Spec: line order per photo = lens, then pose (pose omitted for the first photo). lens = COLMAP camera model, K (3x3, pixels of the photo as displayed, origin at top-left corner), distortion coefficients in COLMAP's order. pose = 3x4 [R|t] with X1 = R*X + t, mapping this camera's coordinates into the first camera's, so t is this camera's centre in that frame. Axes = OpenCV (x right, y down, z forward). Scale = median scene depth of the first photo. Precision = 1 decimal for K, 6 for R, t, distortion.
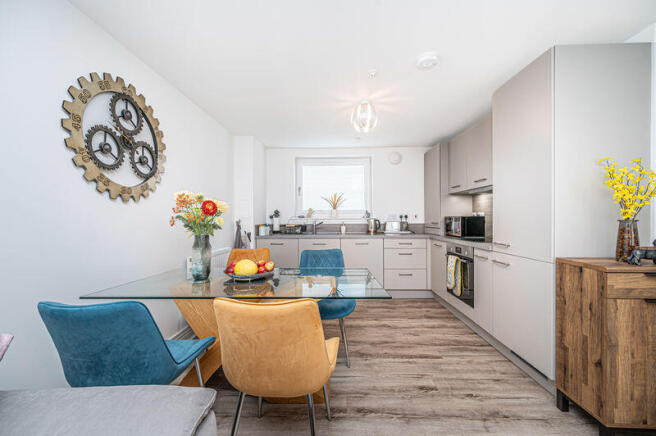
lens RADIAL K [[257.2, 0, 325.4], [0, 257.2, 220.2], [0, 0, 1]] dist [-0.008201, 0.000232]
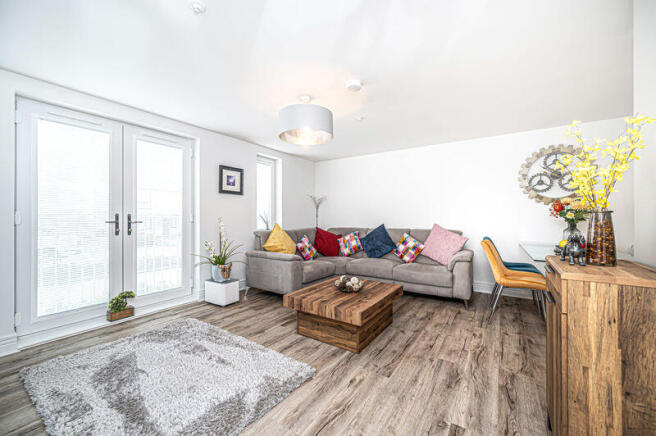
lens RADIAL K [[257.2, 0, 322.5], [0, 257.2, 217.4], [0, 0, 1]] dist [-0.008201, 0.000232]
pose [[-0.533712, 0.003594, -0.845659, 1.764717], [-0.003362, 0.999974, 0.006371, 0.013404], [0.845660, 0.006243, -0.533686, 0.499489]]
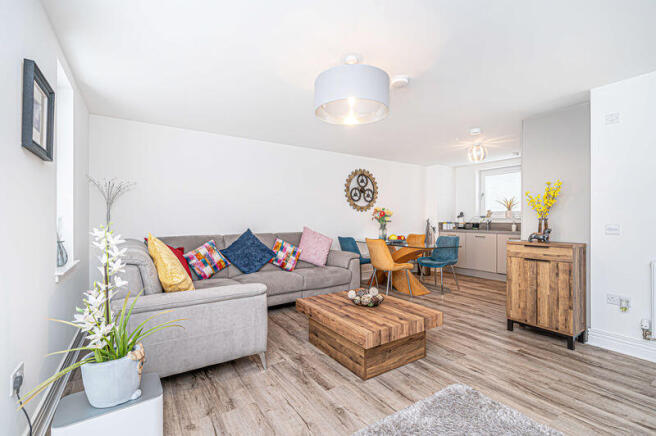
lens RADIAL K [[290.1, 0, 327.6], [0, 290.1, 217.8], [0, 0, 1]] dist [-0.001480, 0.000091]
pose [[0.577758, 0.002820, -0.816203, 1.524455], [-0.010257, 0.999940, -0.003806, 0.011549], [0.816144, 0.010571, 0.577753, -1.093221]]
